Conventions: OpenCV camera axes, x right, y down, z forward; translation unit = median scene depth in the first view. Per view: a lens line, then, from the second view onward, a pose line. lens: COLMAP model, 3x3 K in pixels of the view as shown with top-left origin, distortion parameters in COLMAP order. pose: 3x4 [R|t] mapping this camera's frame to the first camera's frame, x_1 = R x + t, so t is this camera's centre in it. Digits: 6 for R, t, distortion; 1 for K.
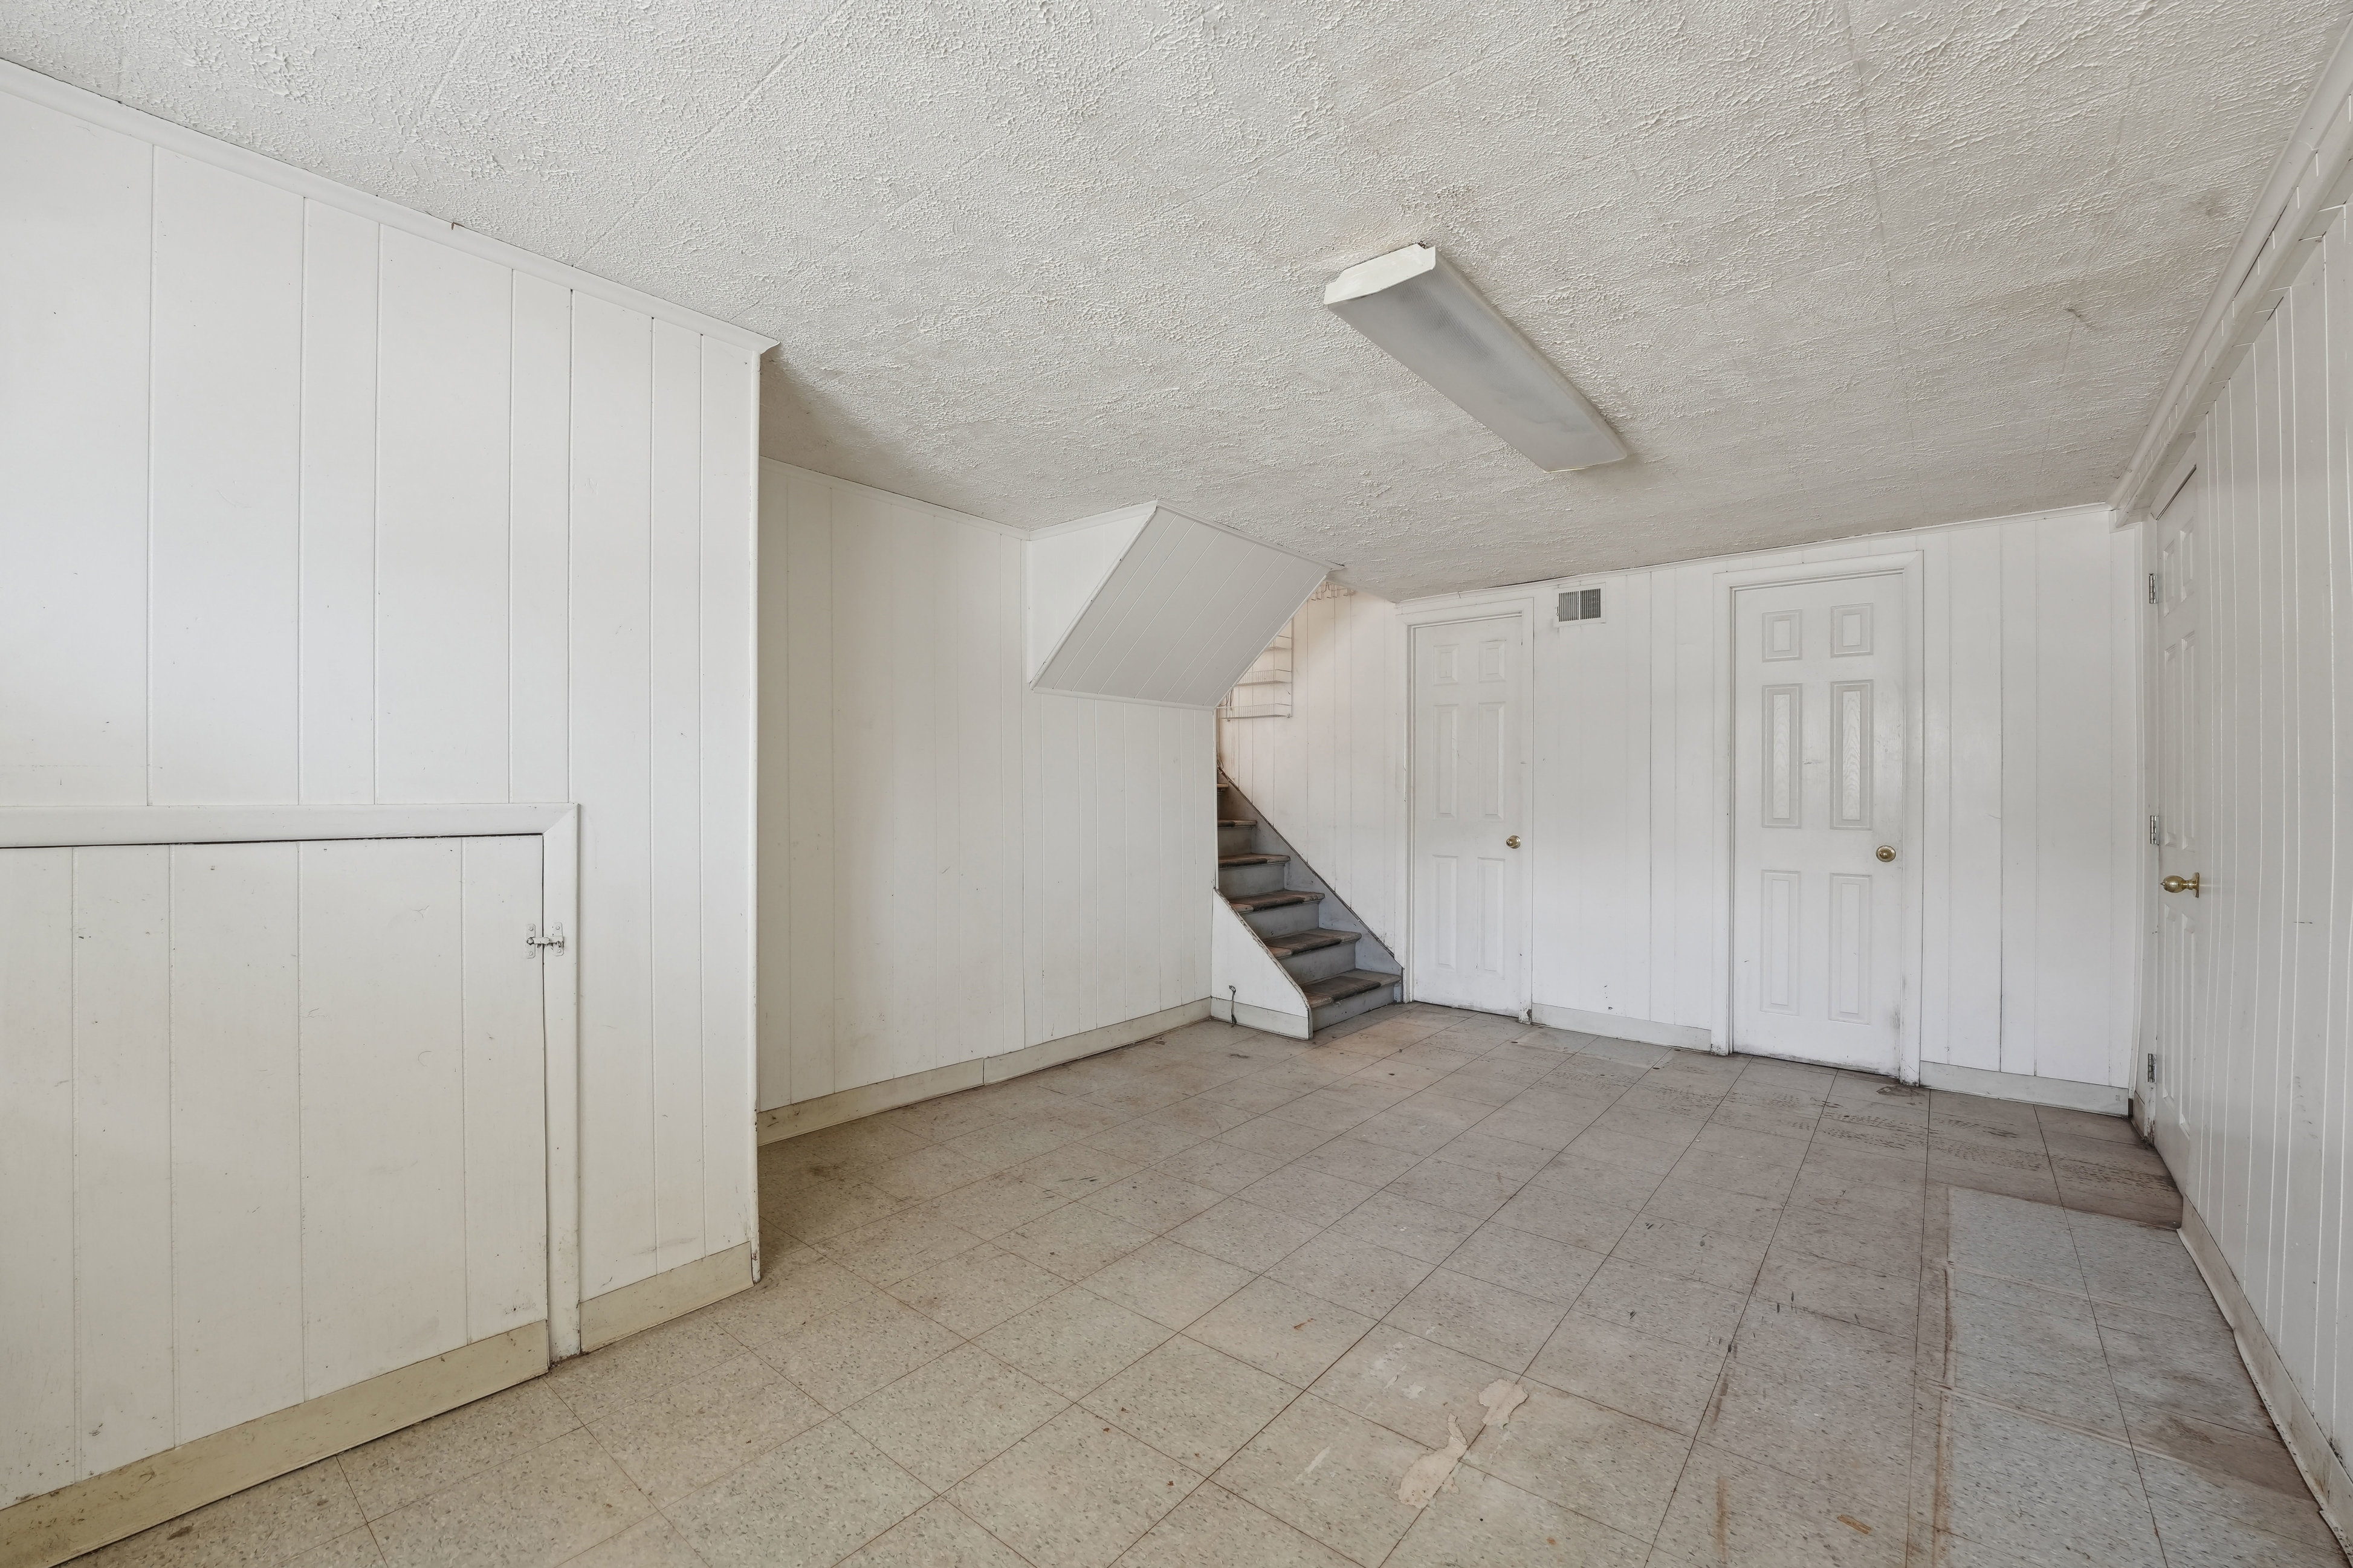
lens RADIAL K [[956.6, 0, 1171.1], [0, 956.6, 791.2], [0, 0, 1]] dist [-0.021718, 0.002837]
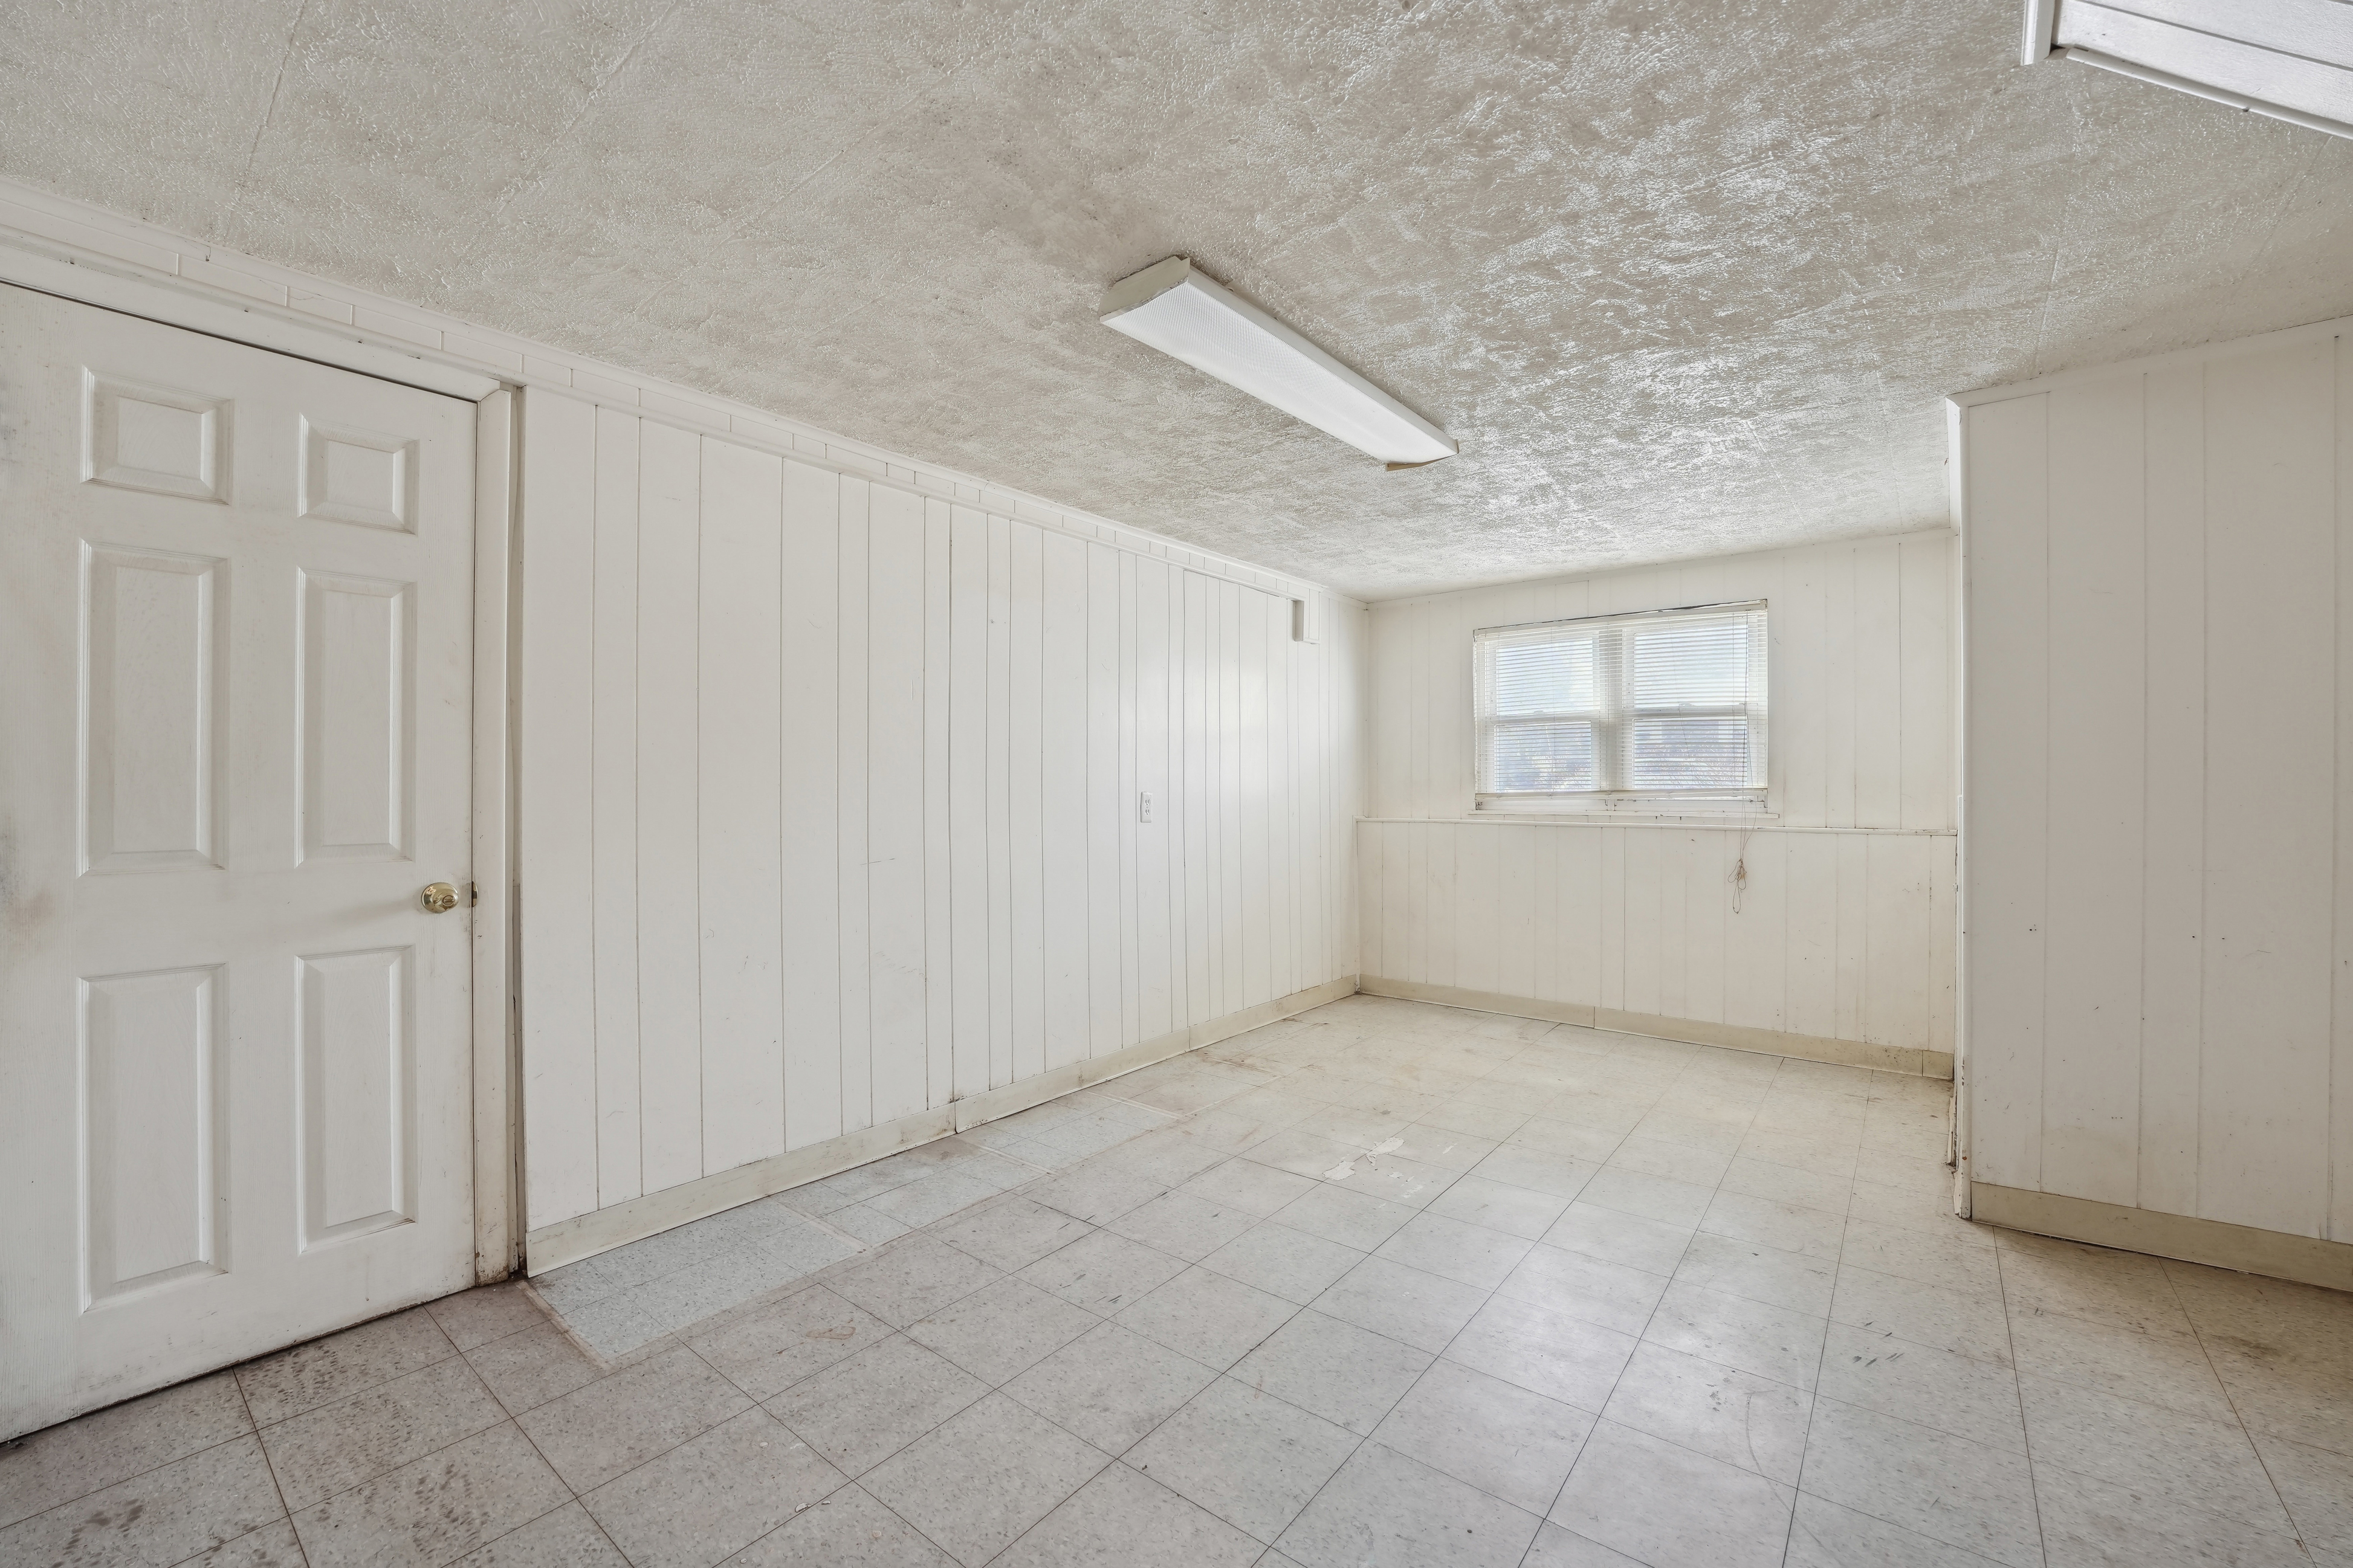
lens RADIAL K [[956.6, 0, 1177.1], [0, 956.6, 782.9], [0, 0, 1]] dist [-0.021718, 0.002837]
pose [[-0.999835, -0.005594, -0.017279, 0.538082], [-0.005570, 0.999983, -0.001468, -0.001520], [0.017286, -0.001371, -0.999850, 2.132417]]
